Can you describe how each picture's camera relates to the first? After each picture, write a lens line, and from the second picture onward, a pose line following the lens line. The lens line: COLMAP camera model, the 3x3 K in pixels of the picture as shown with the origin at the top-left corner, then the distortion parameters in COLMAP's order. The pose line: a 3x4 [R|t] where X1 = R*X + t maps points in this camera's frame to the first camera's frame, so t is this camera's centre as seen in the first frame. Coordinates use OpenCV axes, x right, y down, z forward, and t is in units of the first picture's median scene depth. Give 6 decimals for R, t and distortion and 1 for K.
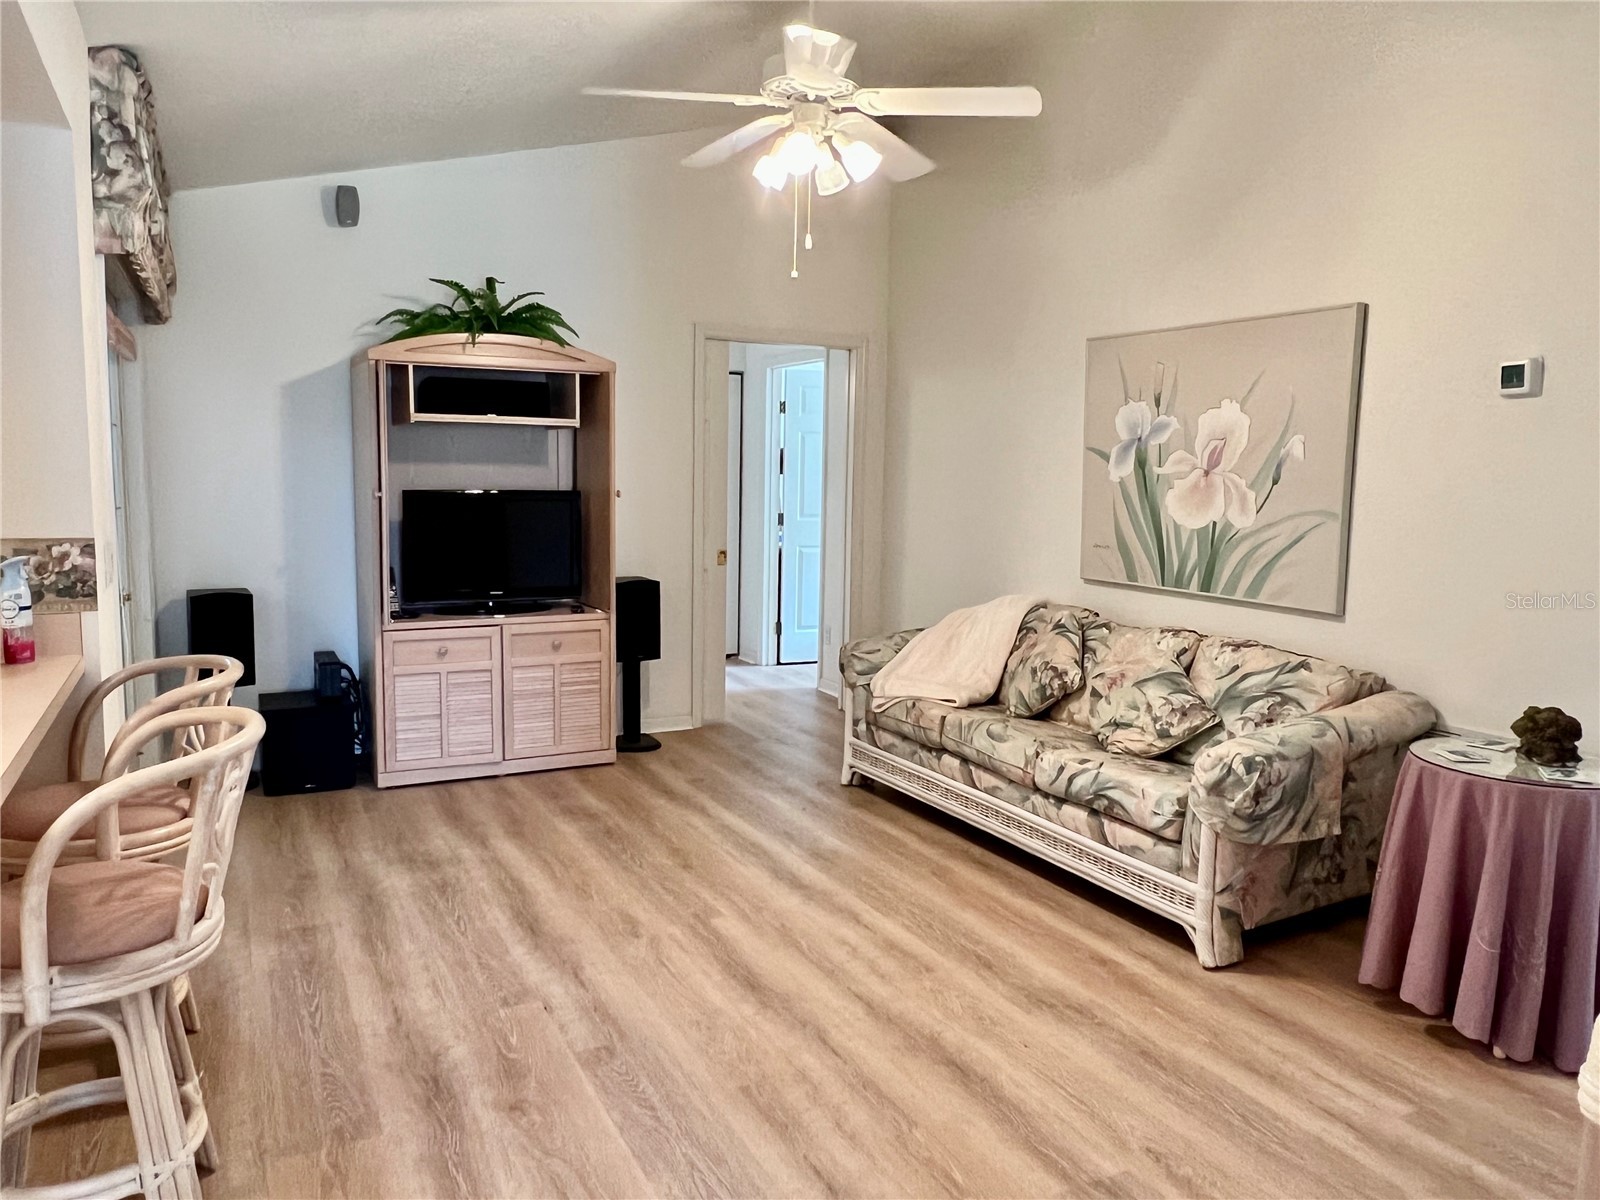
lens RADIAL K [[1154.3, 0, 799.6], [0, 1154.3, 618.7], [0, 0, 1]] dist [-0.002046, 0.001941]
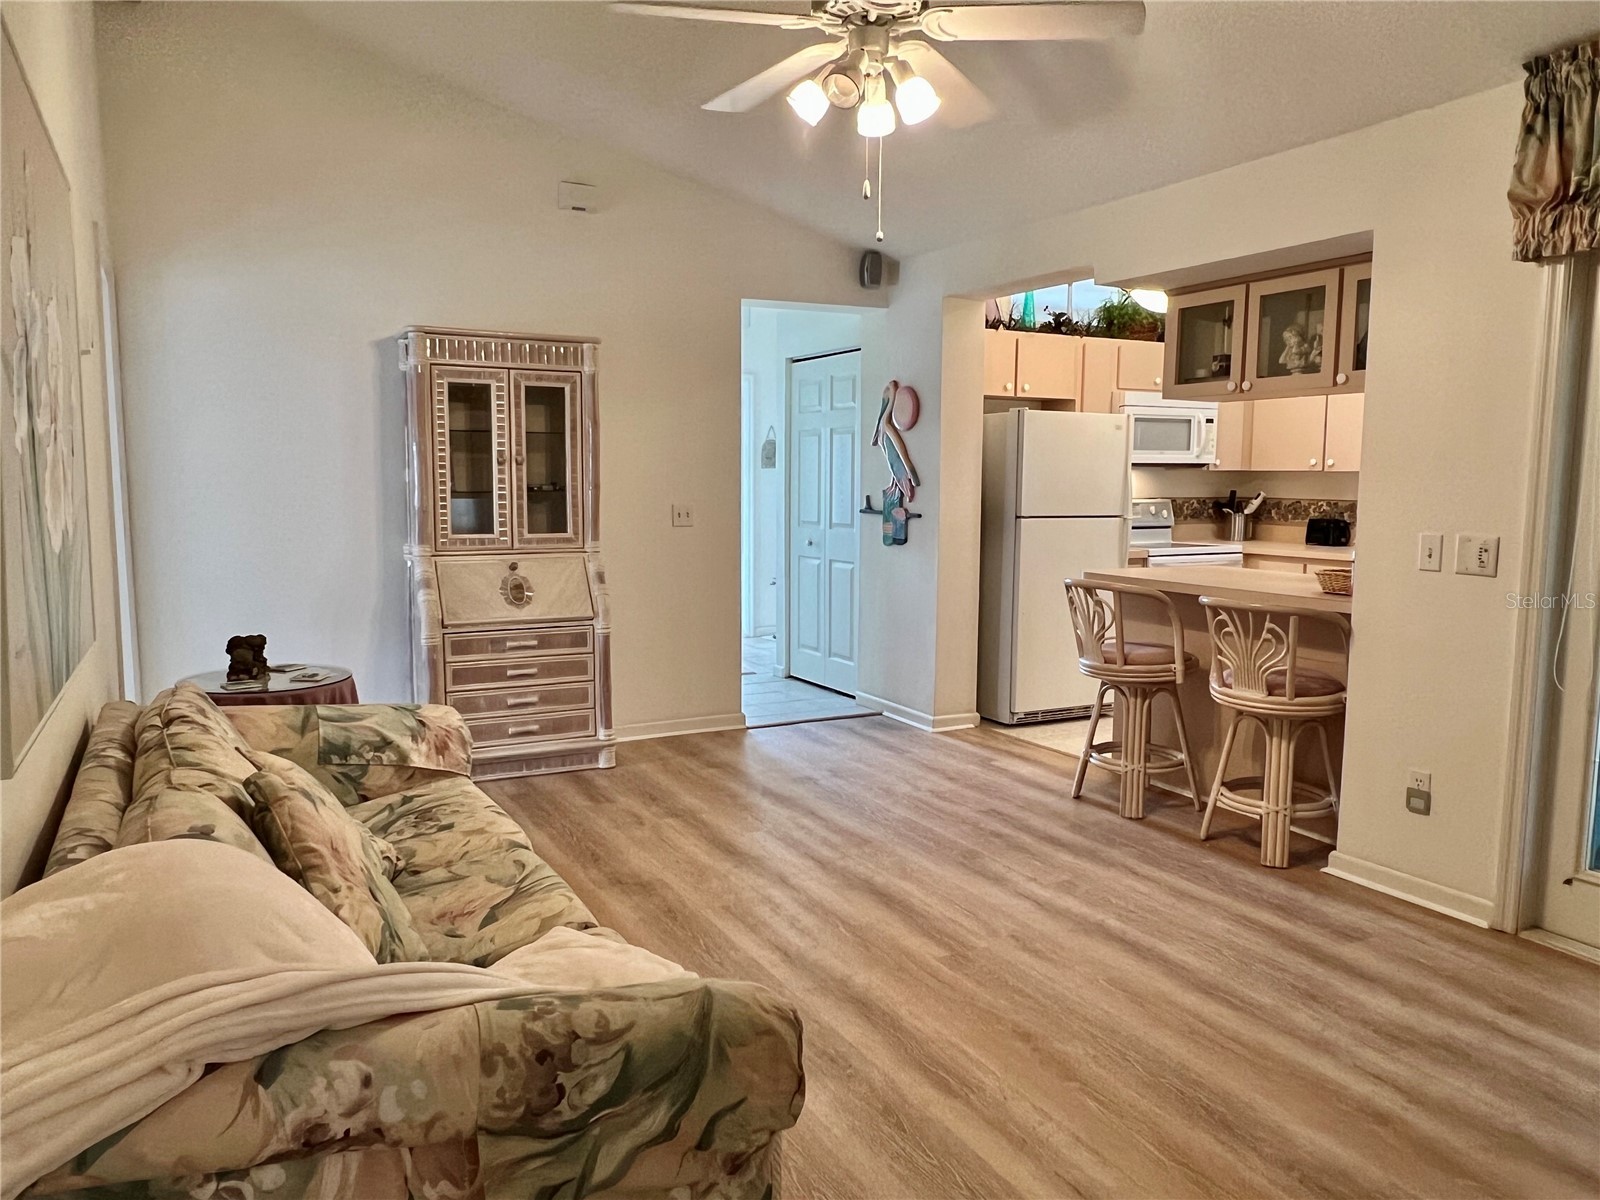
lens RADIAL K [[1154.3, 0, 799.6], [0, 1154.3, 618.7], [0, 0, 1]] dist [-0.002046, 0.001941]
pose [[-0.999607, -0.023210, -0.015695, 0.064779], [-0.026383, 0.968319, 0.248318, -0.235590], [0.009435, 0.248635, -0.968551, 1.982872]]
